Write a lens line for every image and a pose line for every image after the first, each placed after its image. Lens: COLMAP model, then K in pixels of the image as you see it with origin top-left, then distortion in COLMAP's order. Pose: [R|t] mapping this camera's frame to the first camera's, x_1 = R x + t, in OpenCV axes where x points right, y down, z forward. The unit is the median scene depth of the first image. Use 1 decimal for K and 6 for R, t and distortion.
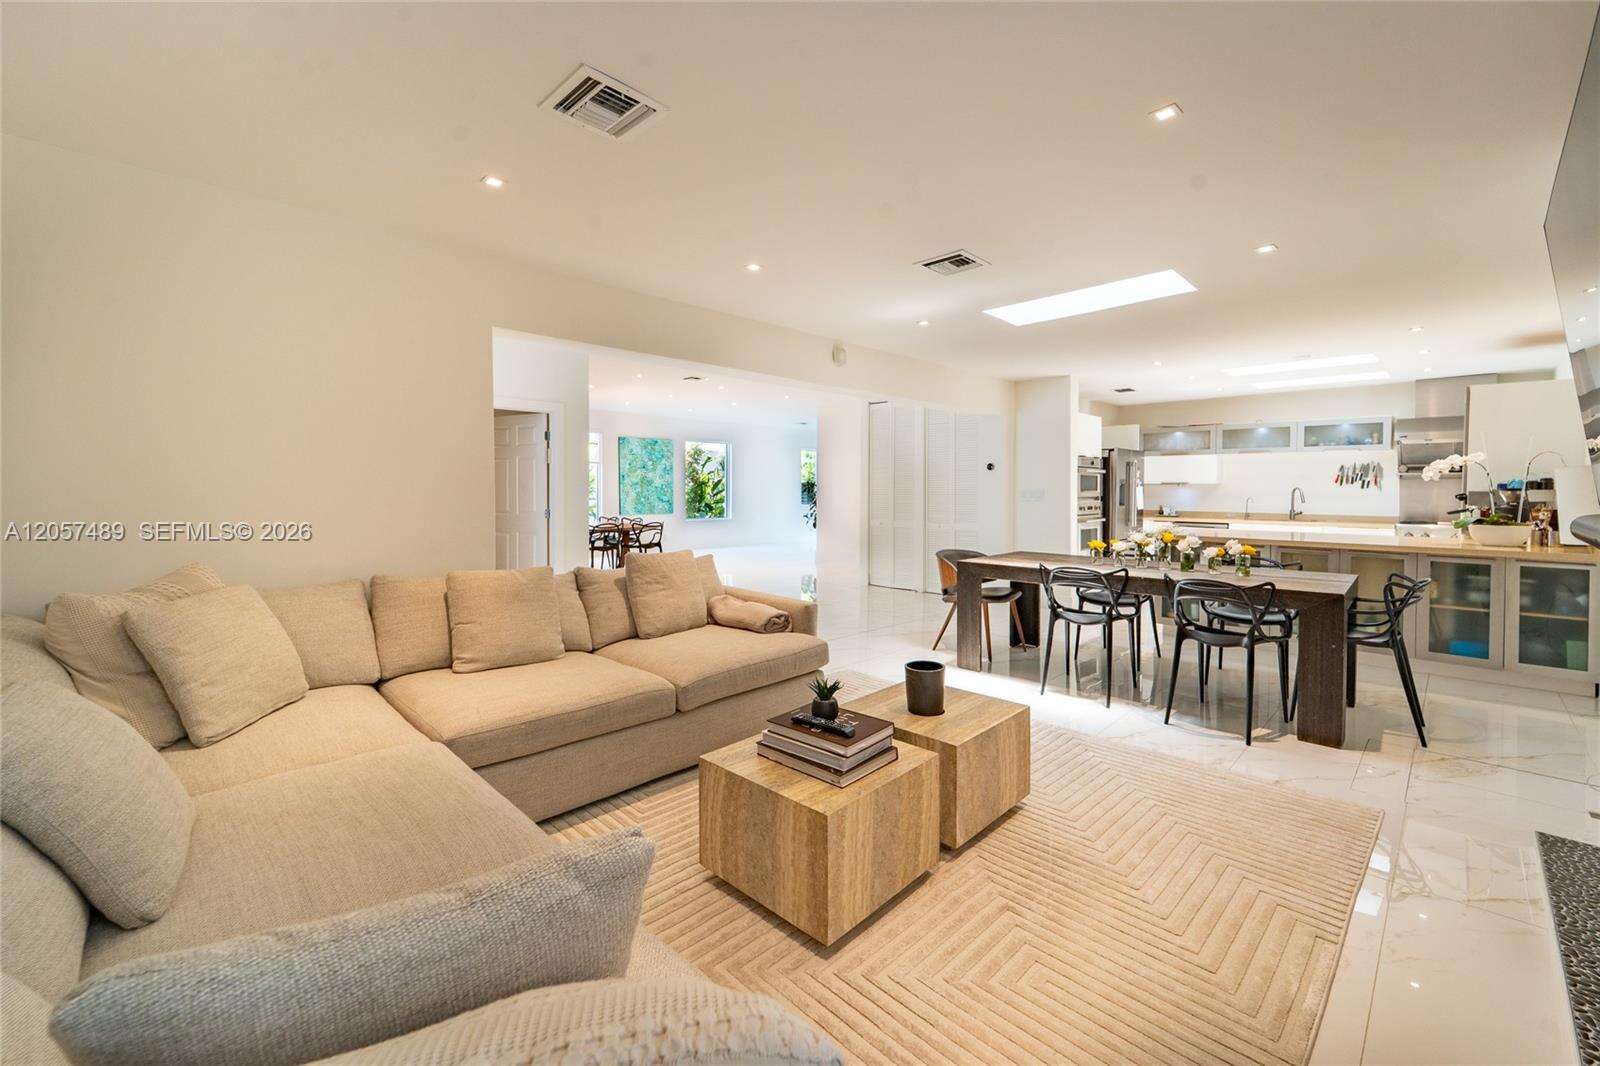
lens RADIAL K [[665.0, 0, 804.1], [0, 665.0, 494.1], [0, 0, 1]] dist [0.000061, 0.000006]
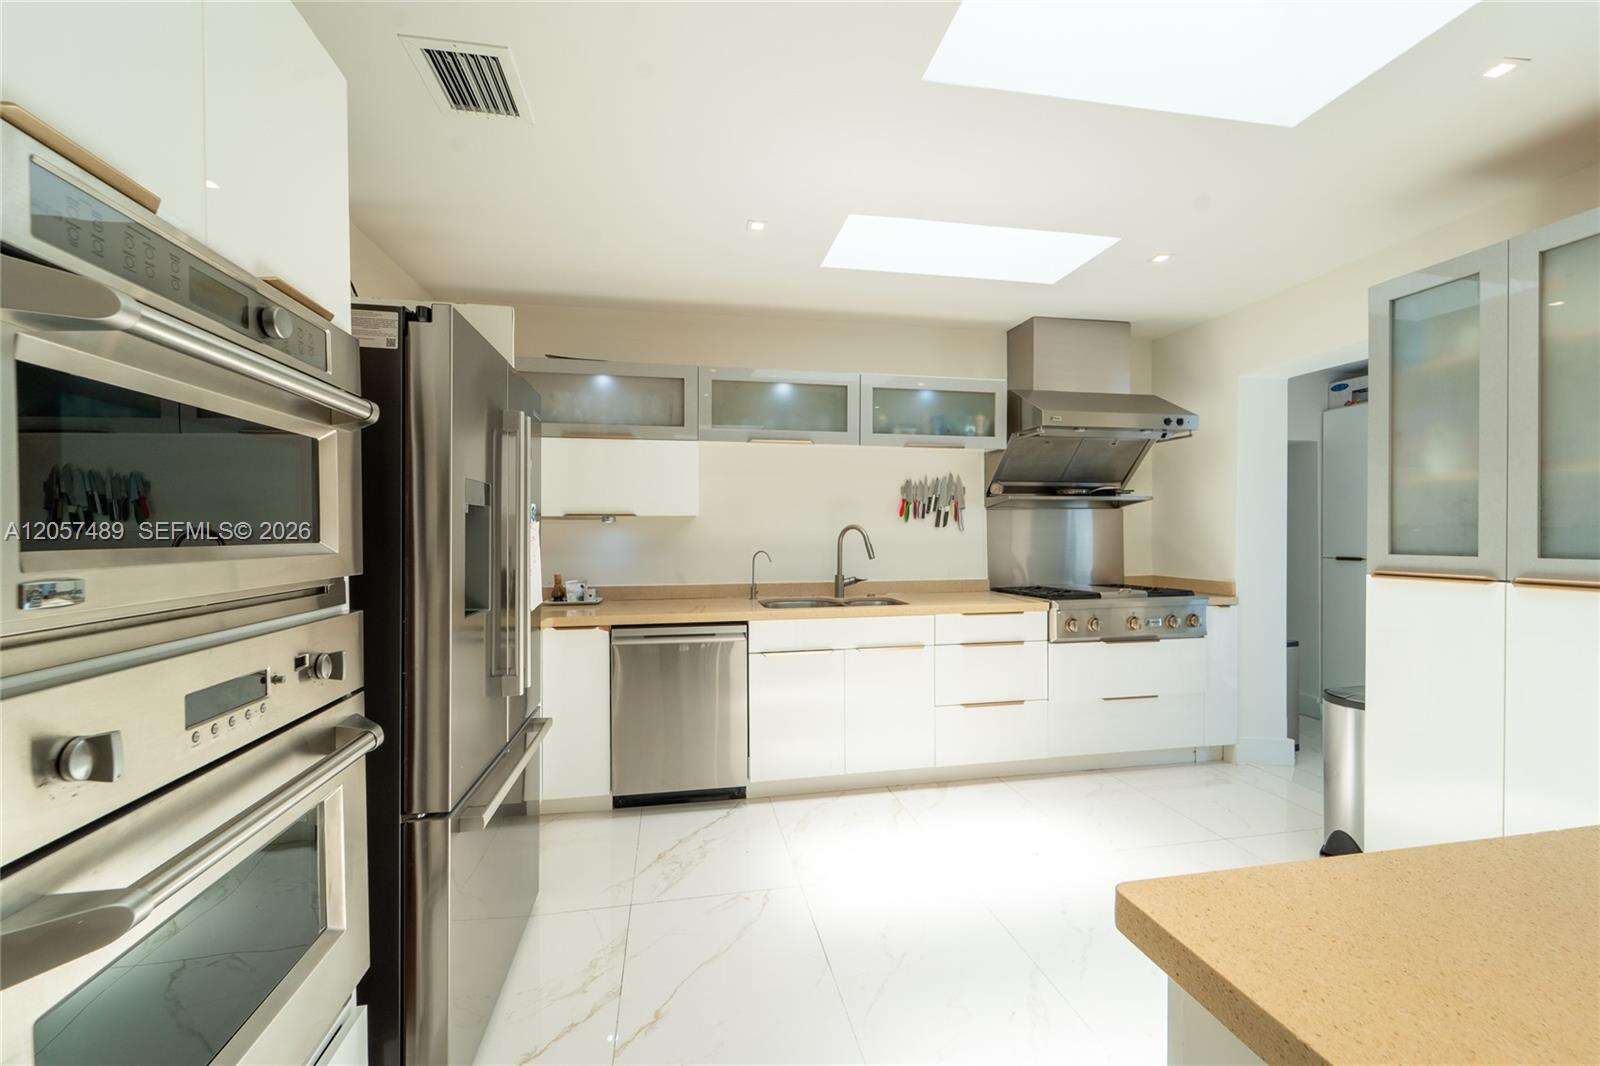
lens RADIAL K [[644.7, 0, 800.0], [0, 644.7, 533.0], [0, 0, 1]] dist [0.000266, 0.000005]
pose [[0.557420, -0.009164, 0.830180, 0.371890], [0.013794, 0.999903, 0.001775, -0.006225], [-0.830116, 0.010462, 0.557493, 0.811861]]
